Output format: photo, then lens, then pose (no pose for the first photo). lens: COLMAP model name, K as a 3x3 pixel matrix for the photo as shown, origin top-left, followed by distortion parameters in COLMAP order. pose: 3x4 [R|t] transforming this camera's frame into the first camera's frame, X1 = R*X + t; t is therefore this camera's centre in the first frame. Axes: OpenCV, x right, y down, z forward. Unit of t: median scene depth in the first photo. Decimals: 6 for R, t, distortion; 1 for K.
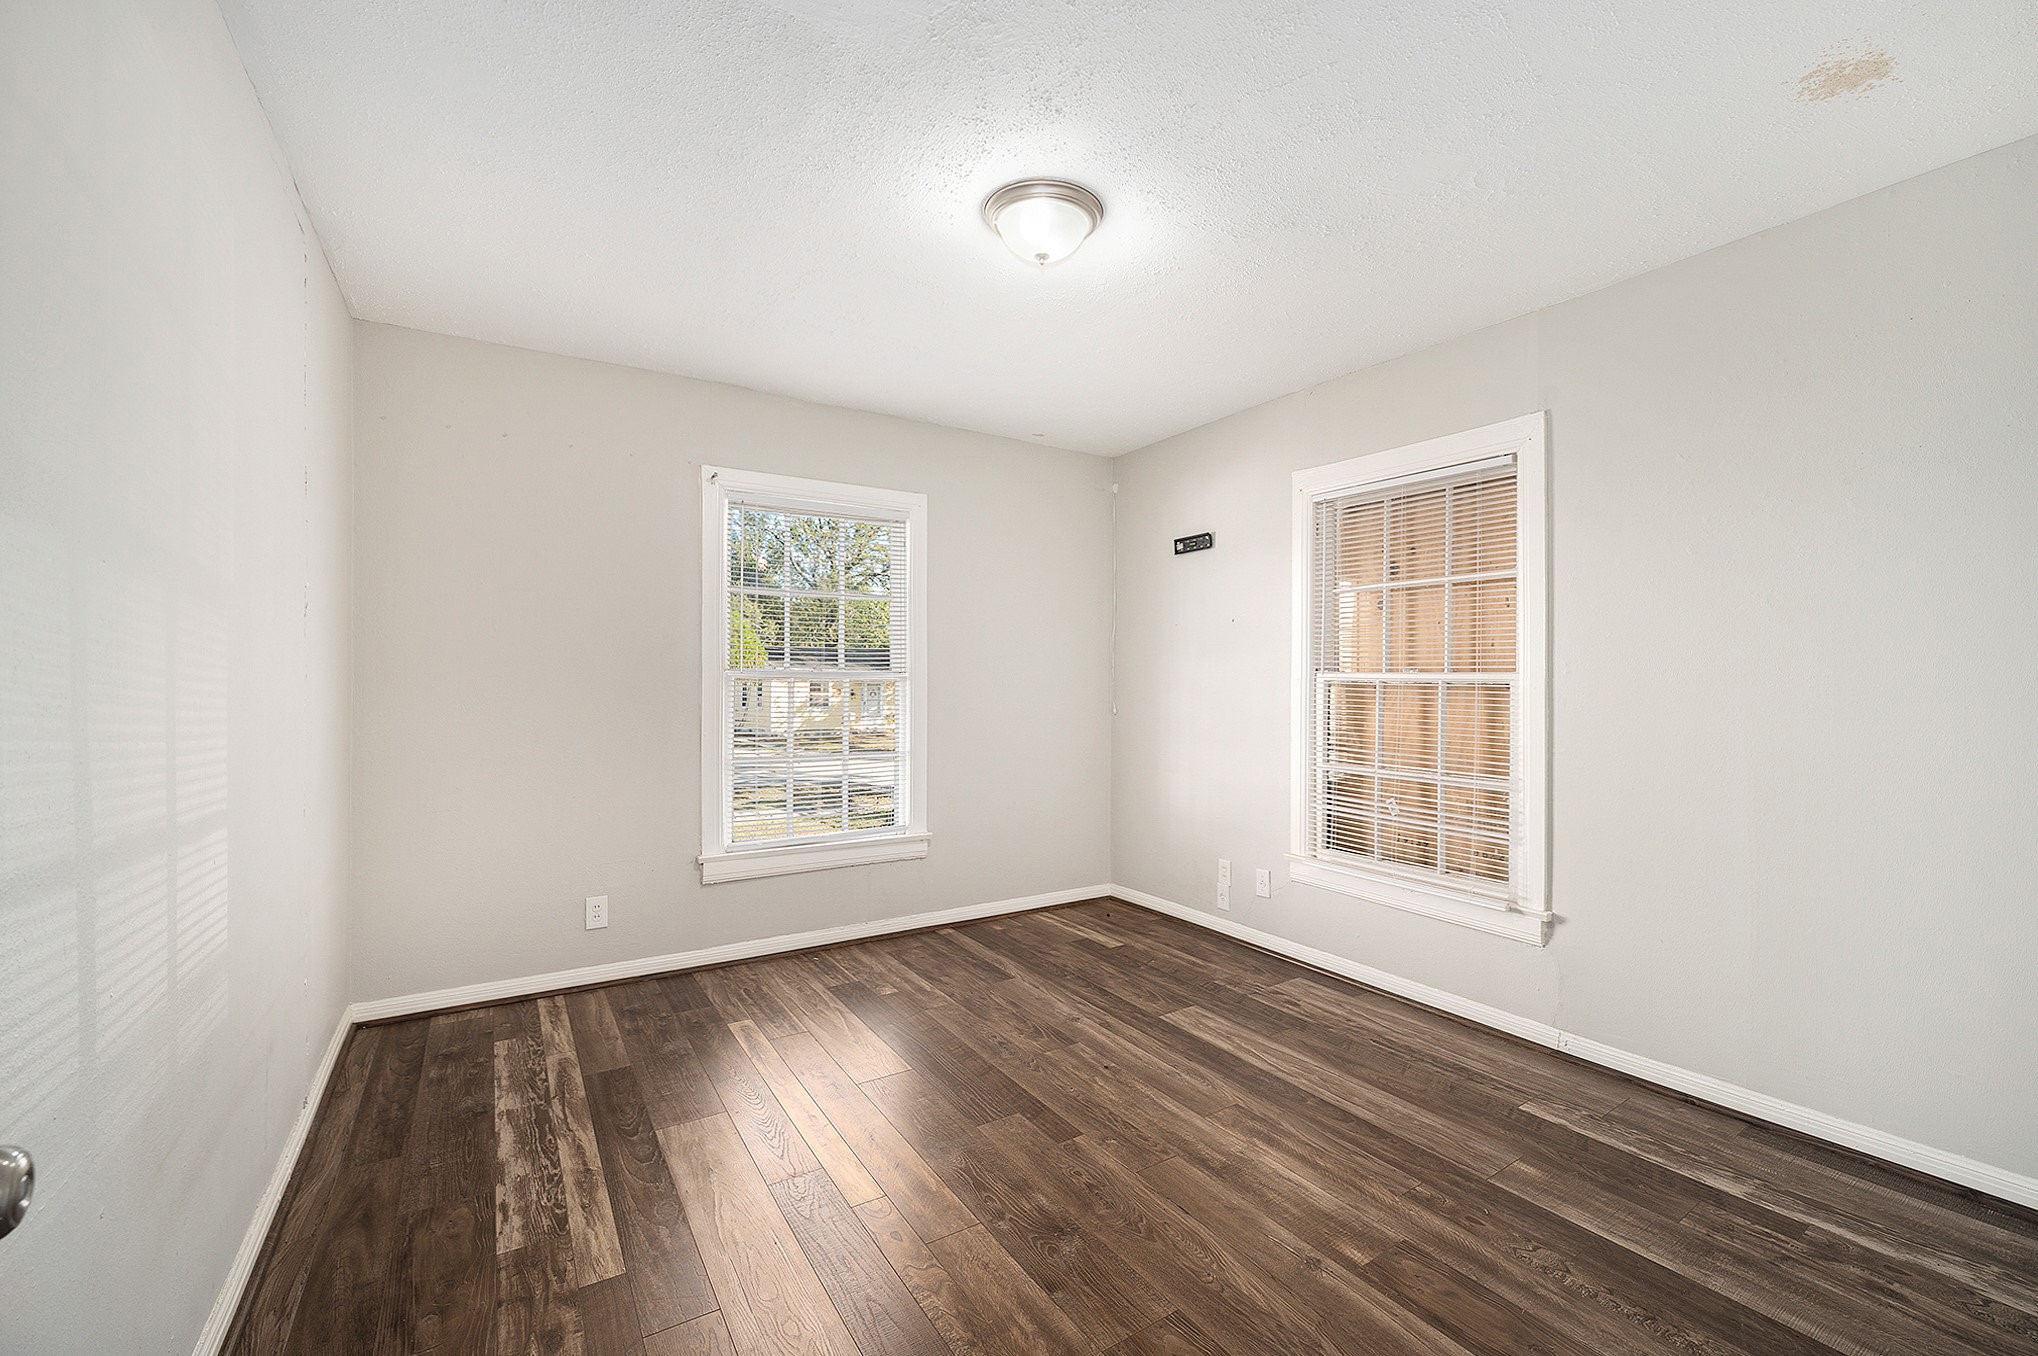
lens RADIAL K [[840.7, 0, 1019.2], [0, 840.7, 672.6], [0, 0, 1]] dist [-0.019574, 0.000303]
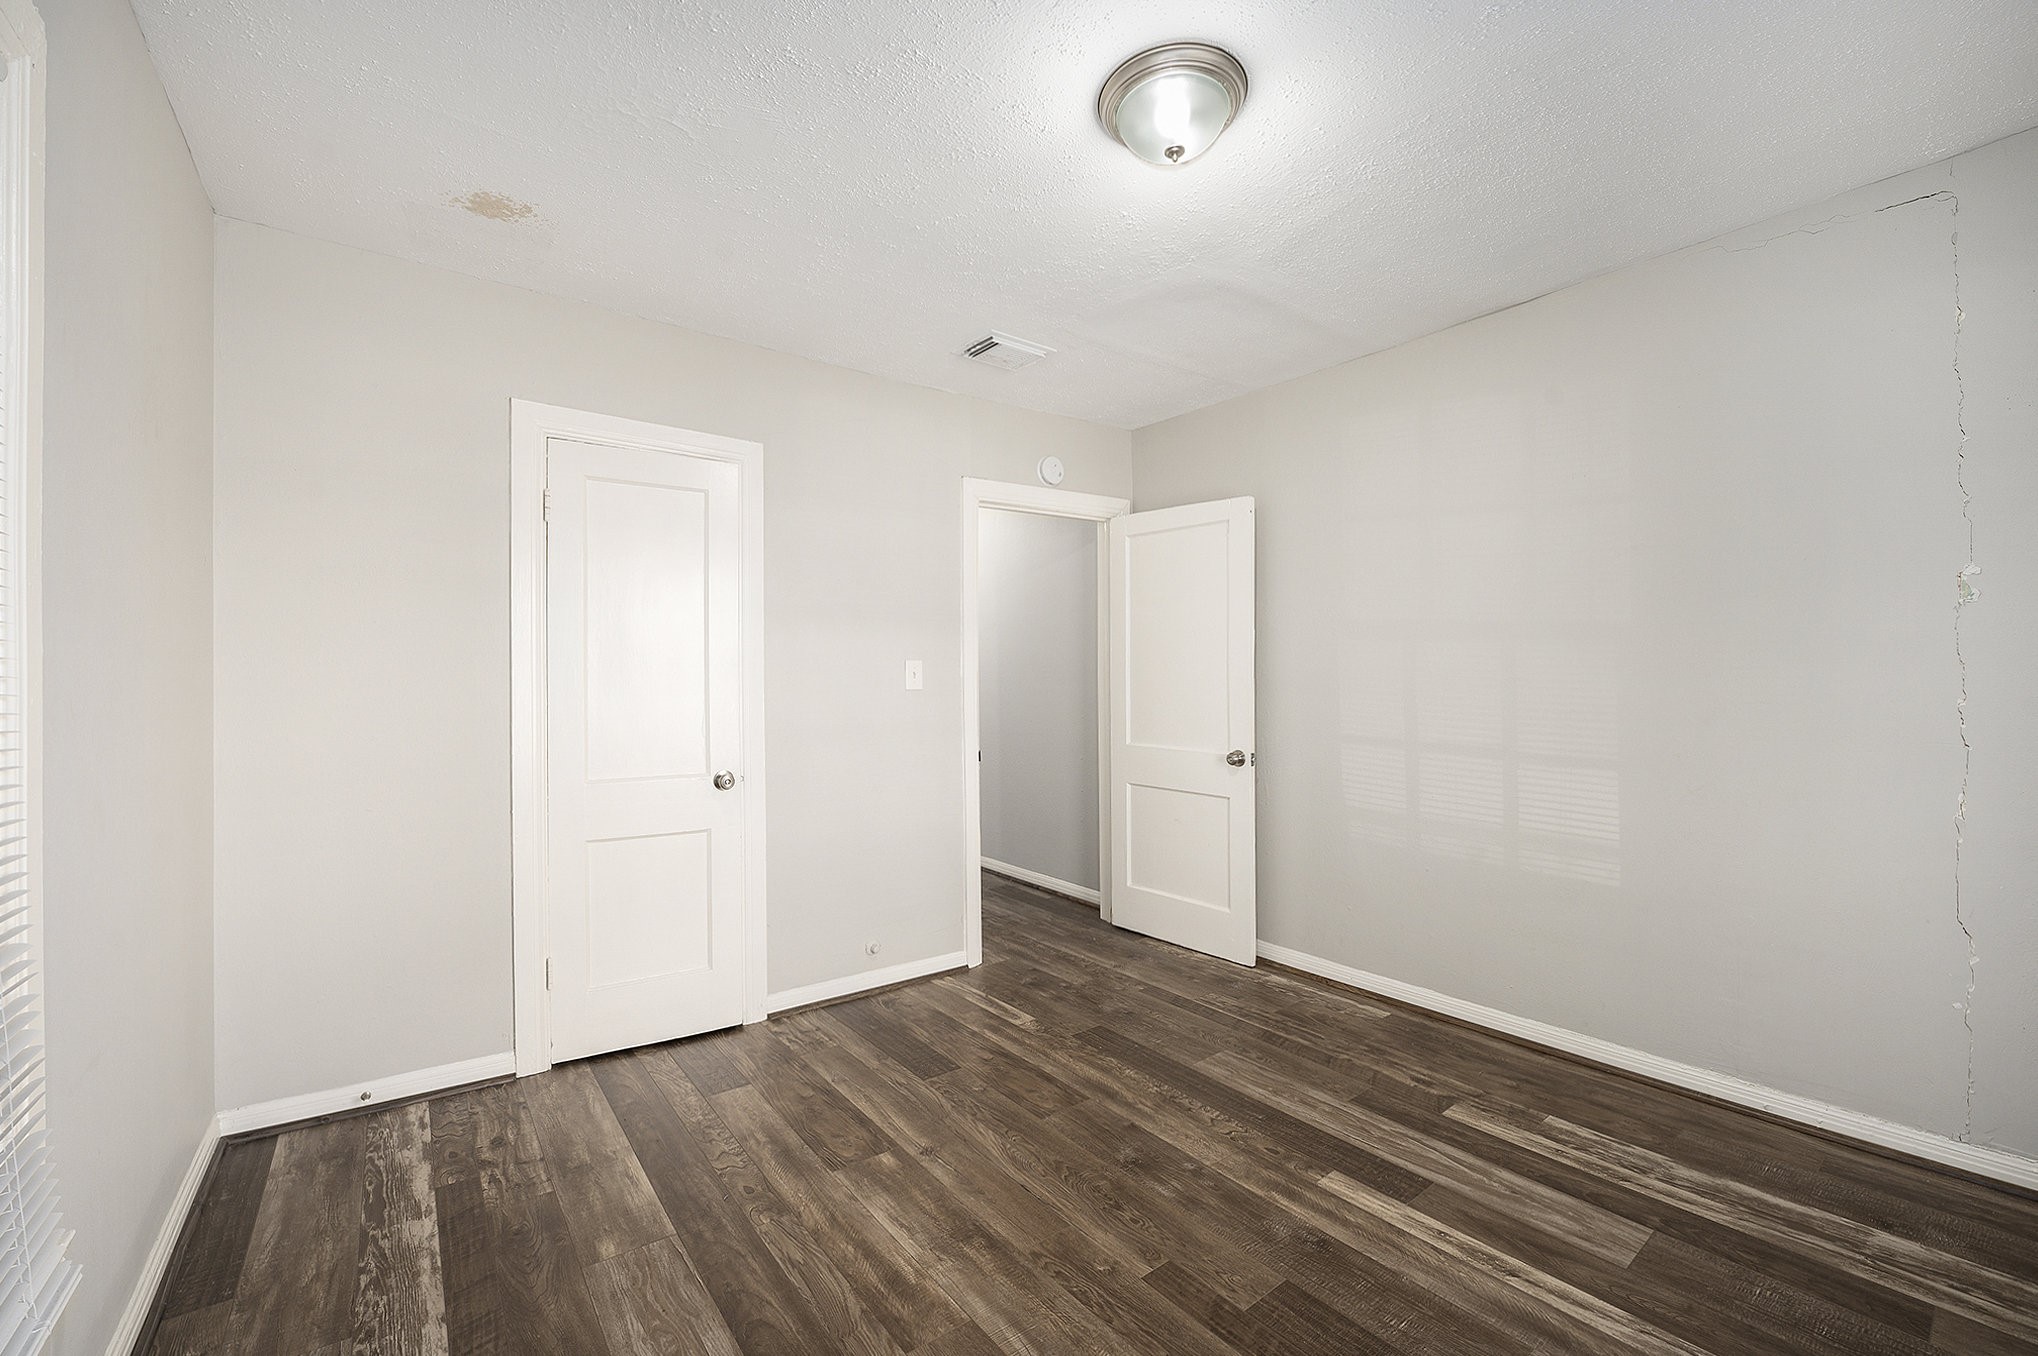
lens RADIAL K [[840.7, 0, 1013.5], [0, 840.7, 694.5], [0, 0, 1]] dist [-0.019574, 0.000303]
pose [[-0.997579, -0.006019, -0.069284, 0.282691], [-0.006324, 0.999971, 0.004178, 0.027545], [0.069257, 0.004606, -0.997588, 1.999041]]
